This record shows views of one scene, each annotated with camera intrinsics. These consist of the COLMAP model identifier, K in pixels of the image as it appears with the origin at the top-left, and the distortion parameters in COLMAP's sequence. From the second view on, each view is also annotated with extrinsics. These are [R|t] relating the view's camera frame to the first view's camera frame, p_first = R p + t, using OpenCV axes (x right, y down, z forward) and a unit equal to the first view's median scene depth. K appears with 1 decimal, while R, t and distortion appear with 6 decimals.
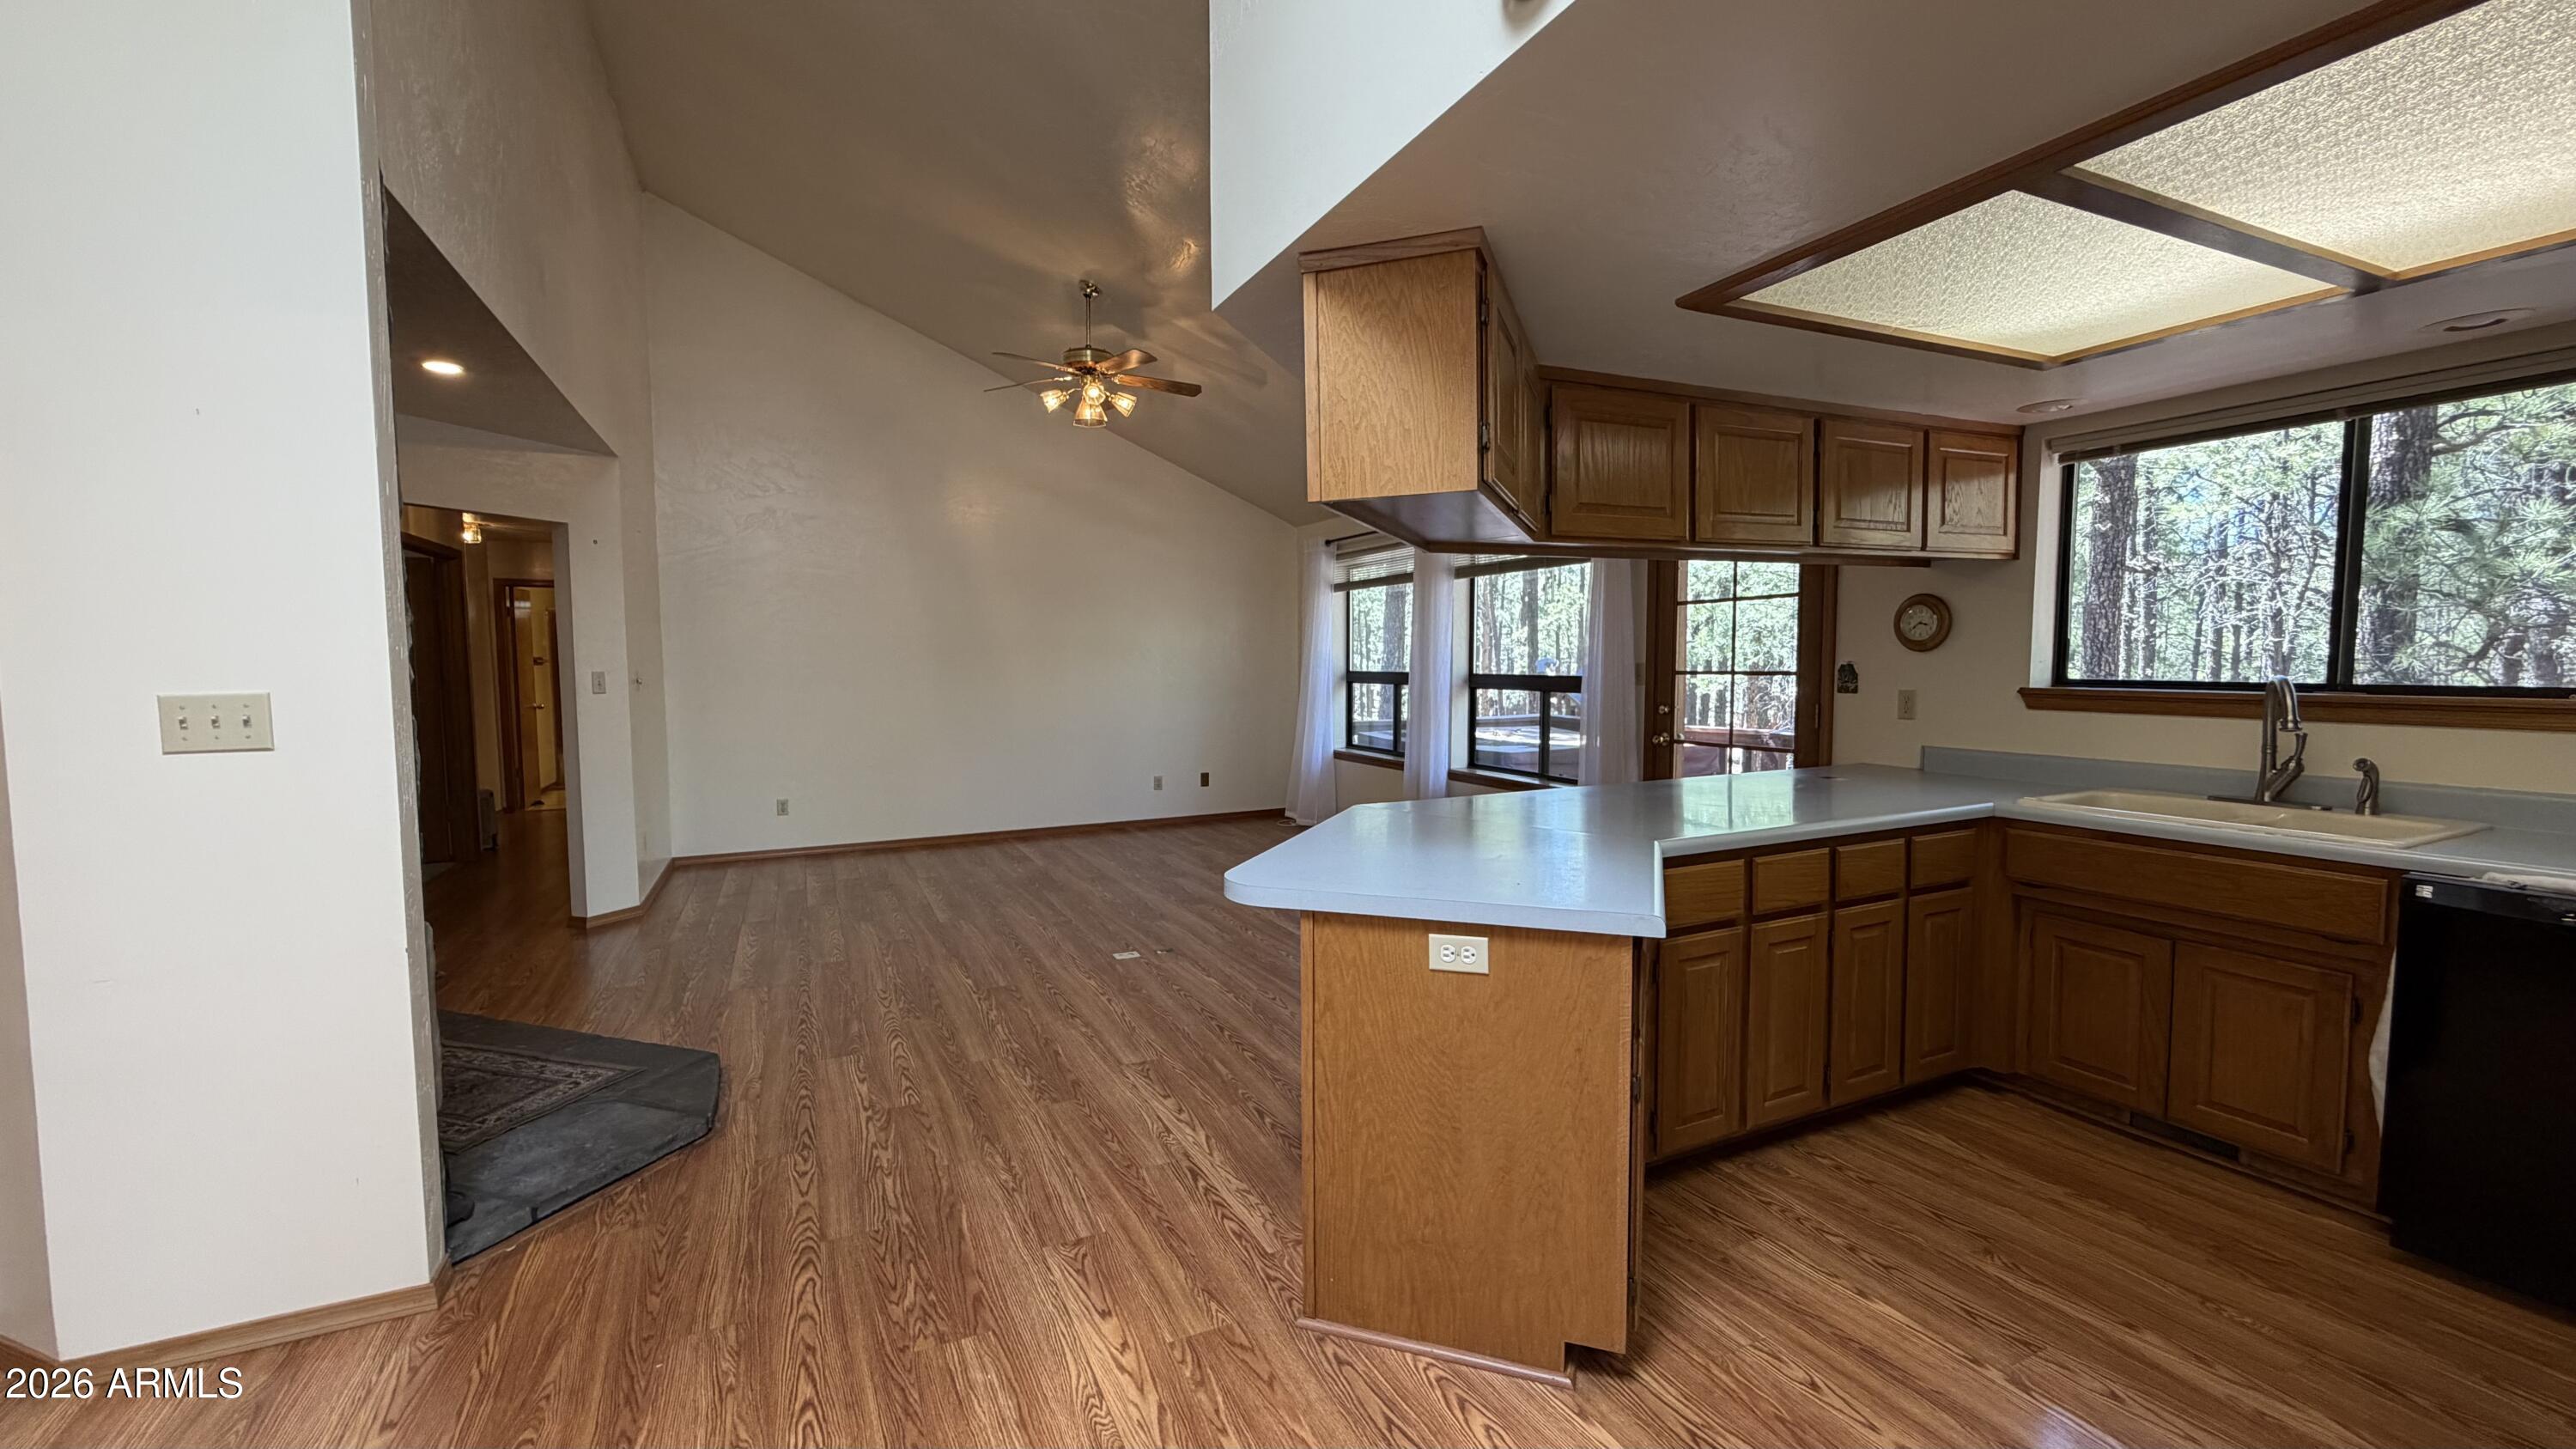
lens RADIAL K [[1025.3, 0, 1277.0], [0, 1025.3, 735.7], [0, 0, 1]] dist [-0.001801, 0.000906]
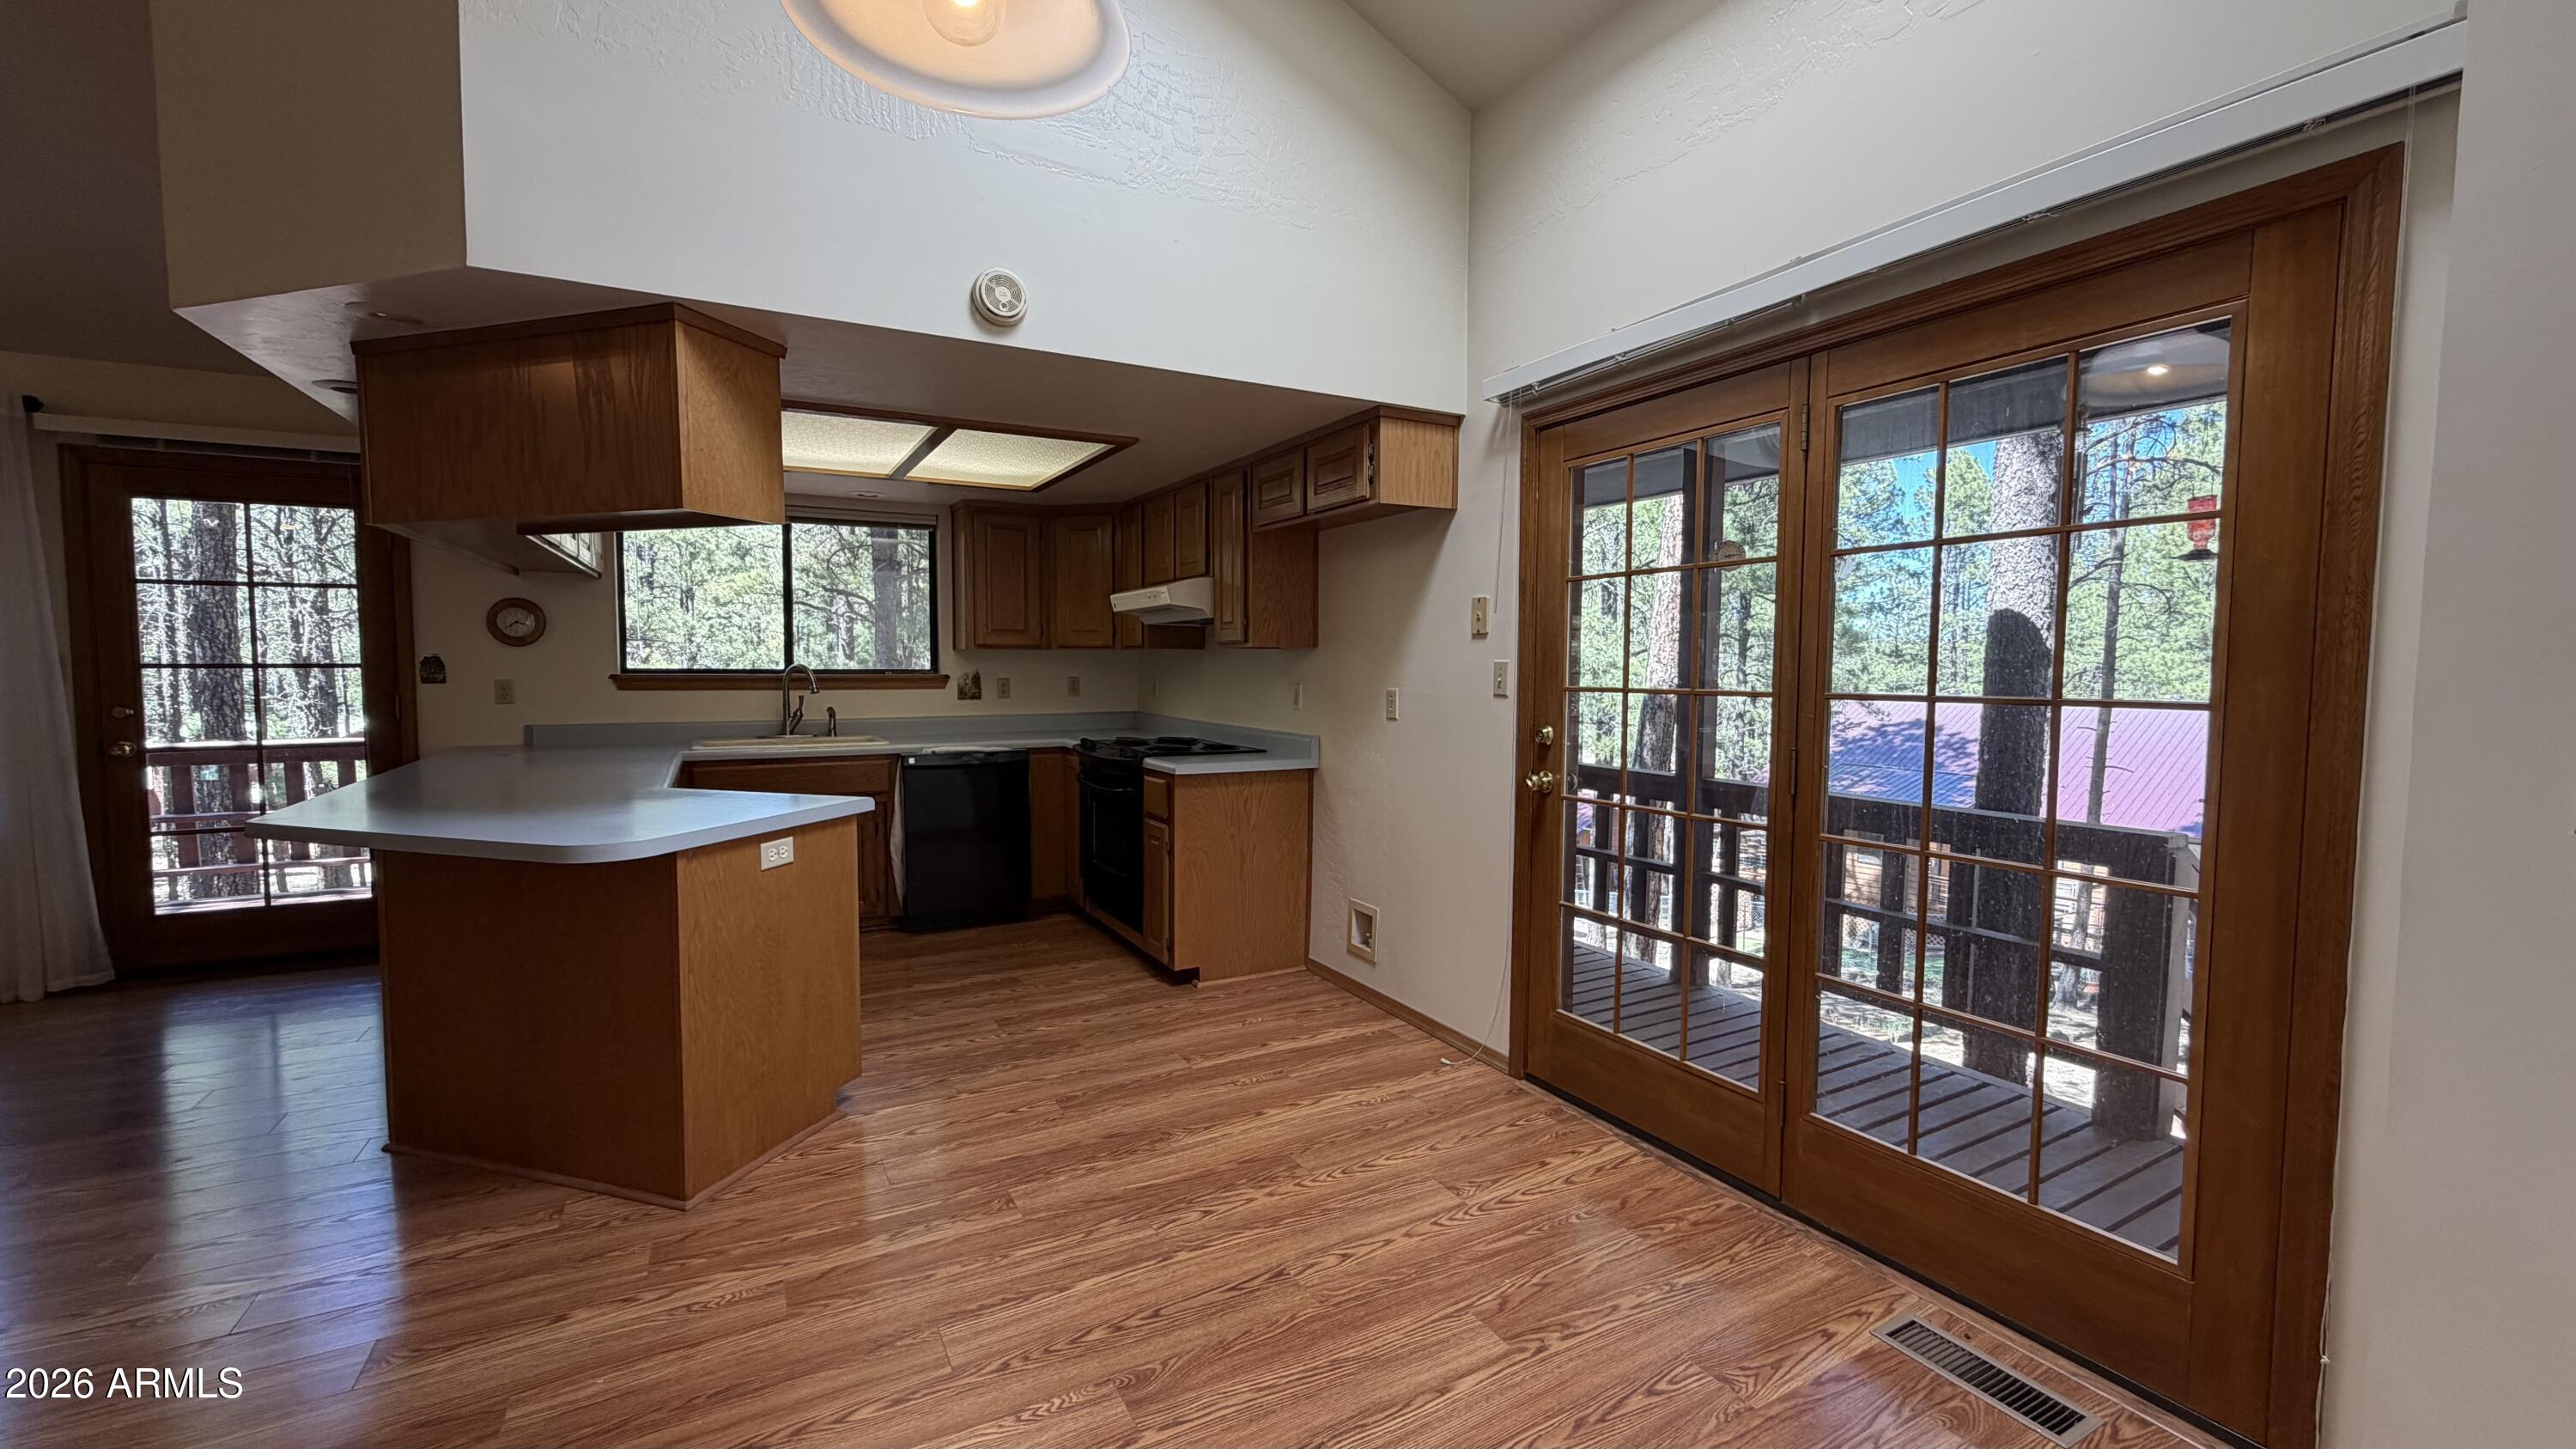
lens RADIAL K [[1025.3, 0, 1287.0], [0, 1025.3, 719.1], [0, 0, 1]] dist [-0.001801, 0.000906]
pose [[-0.068082, -0.047253, 0.996560, -0.492272], [0.070268, 0.996170, 0.052035, 0.002493], [-0.995202, 0.073569, -0.064501, 0.149819]]
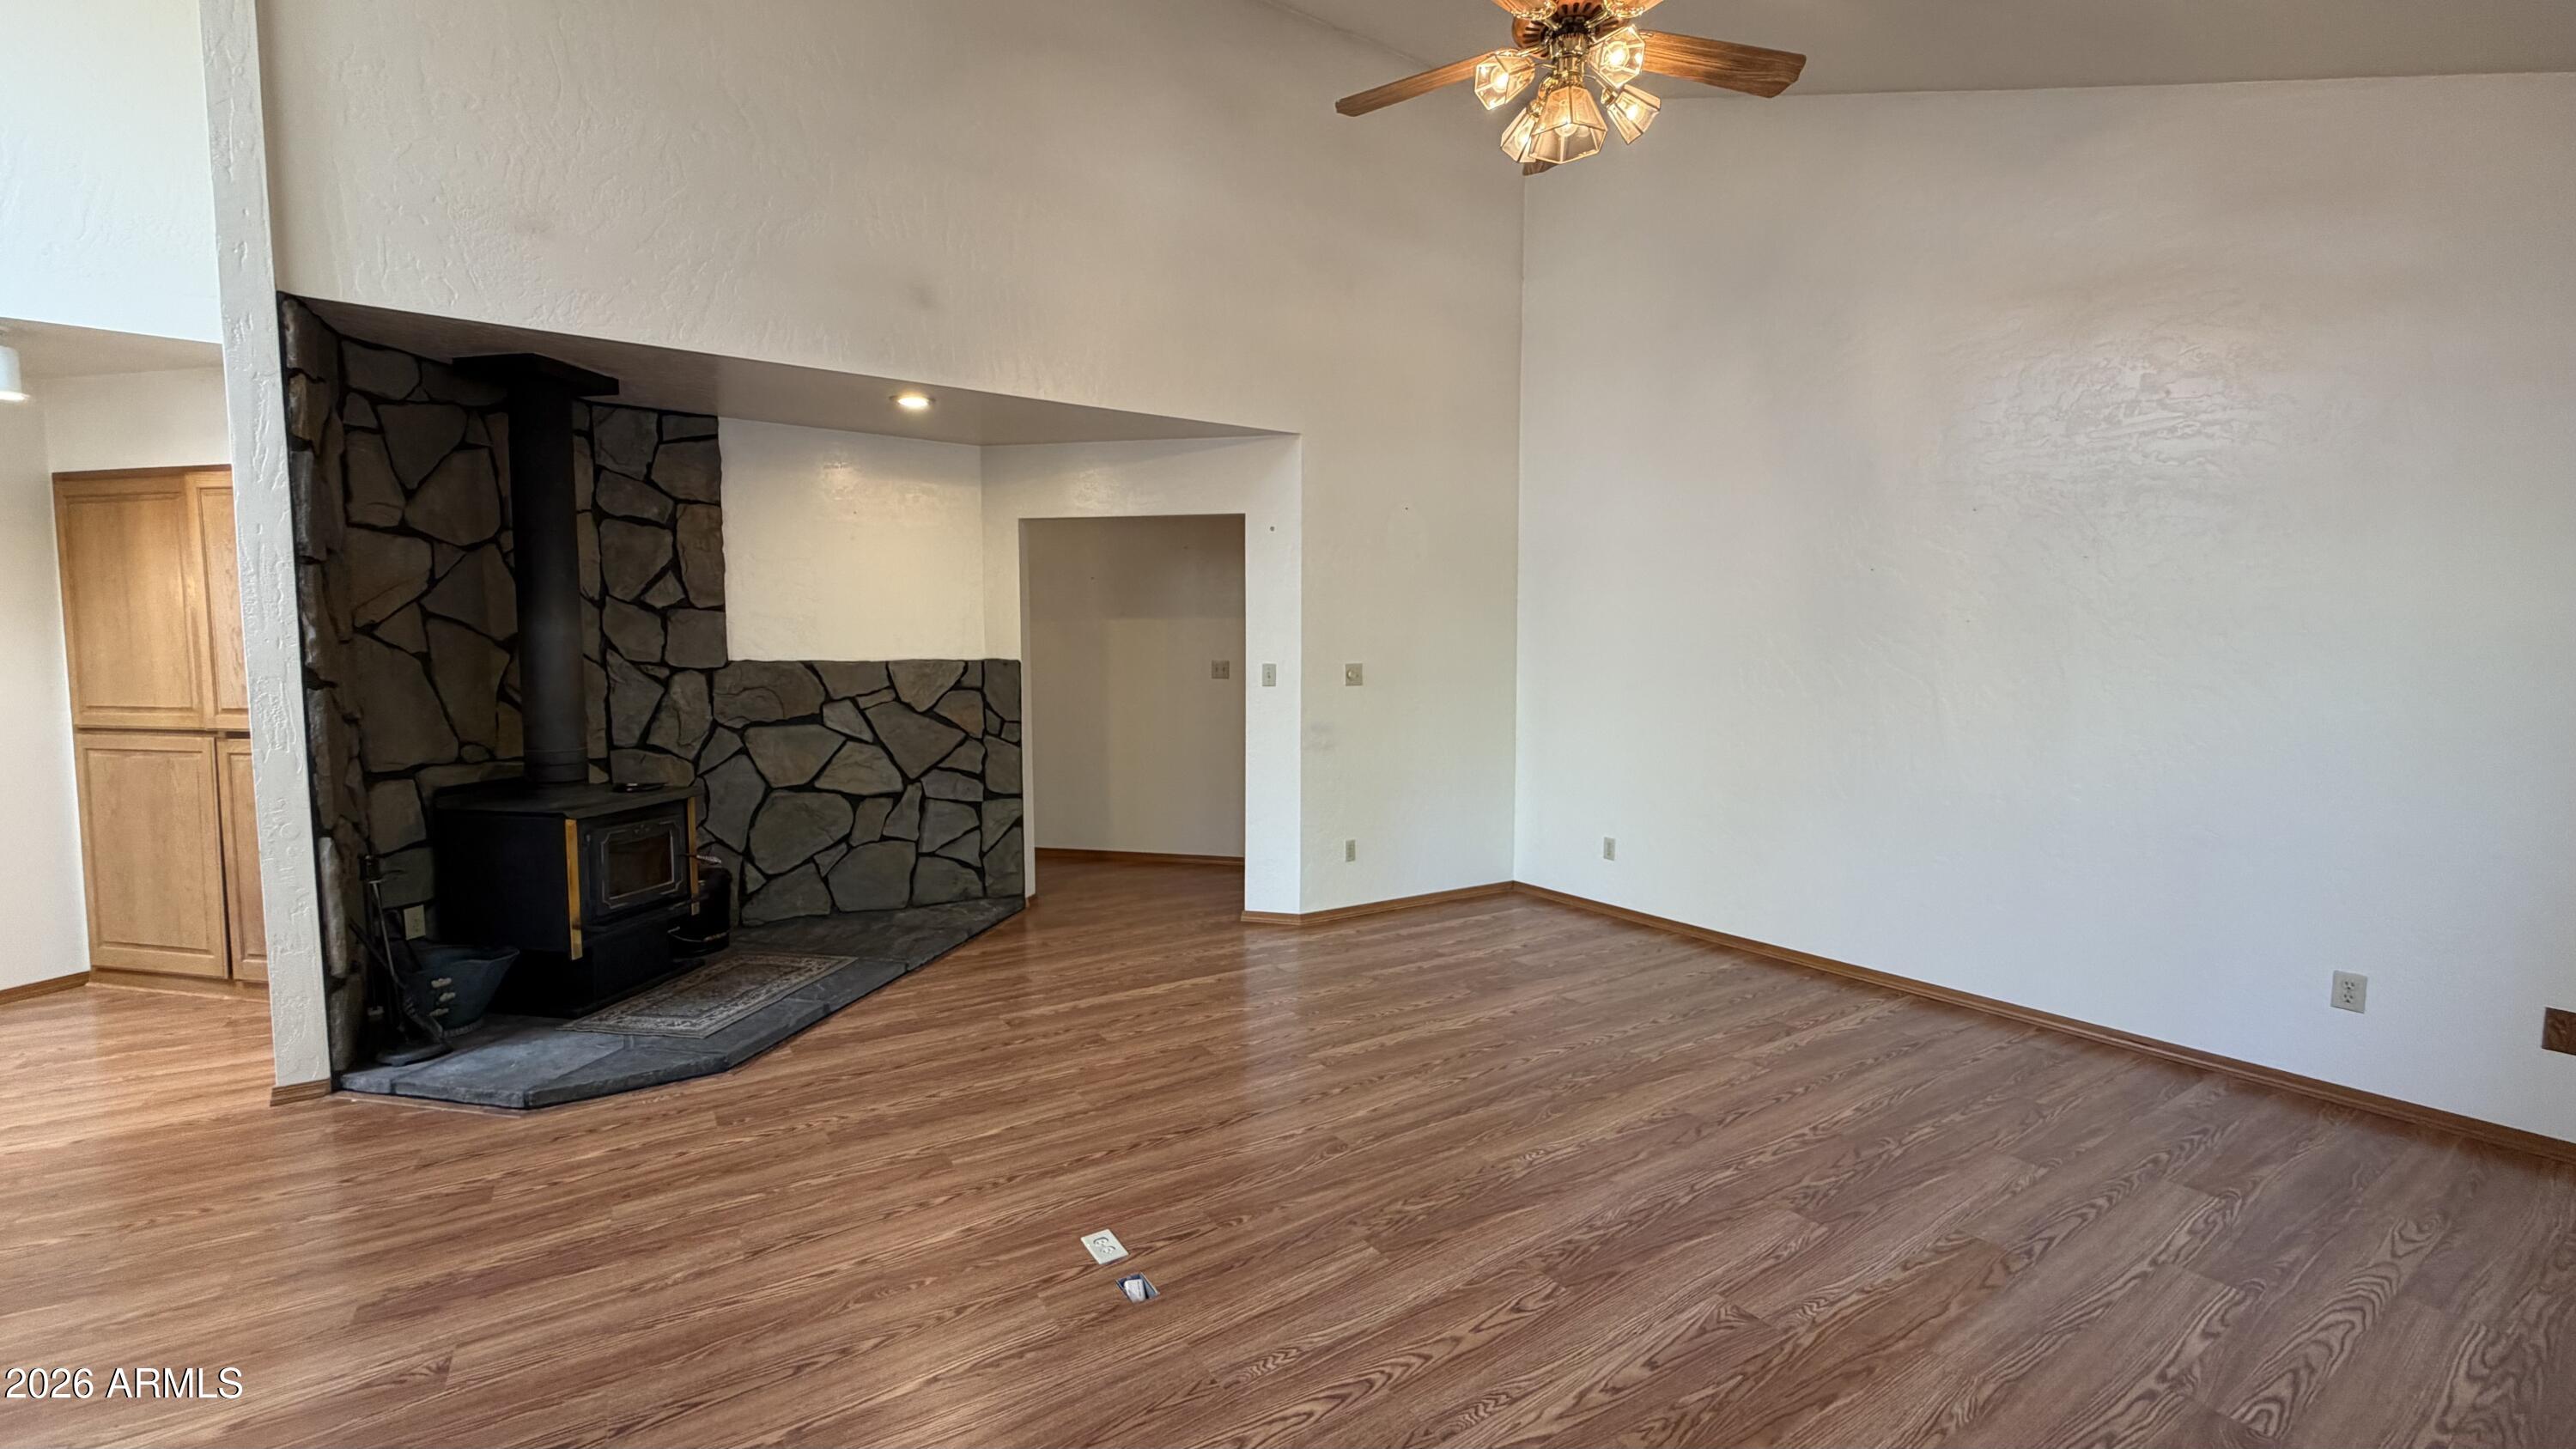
lens RADIAL K [[1025.3, 0, 1283.2], [0, 1025.3, 718.6], [0, 0, 1]] dist [-0.001801, 0.000906]
pose [[0.132340, 0.068538, -0.988832, 0.322049], [-0.077120, 0.995294, 0.058665, -0.073352], [0.988200, 0.068495, 0.137003, 0.946039]]
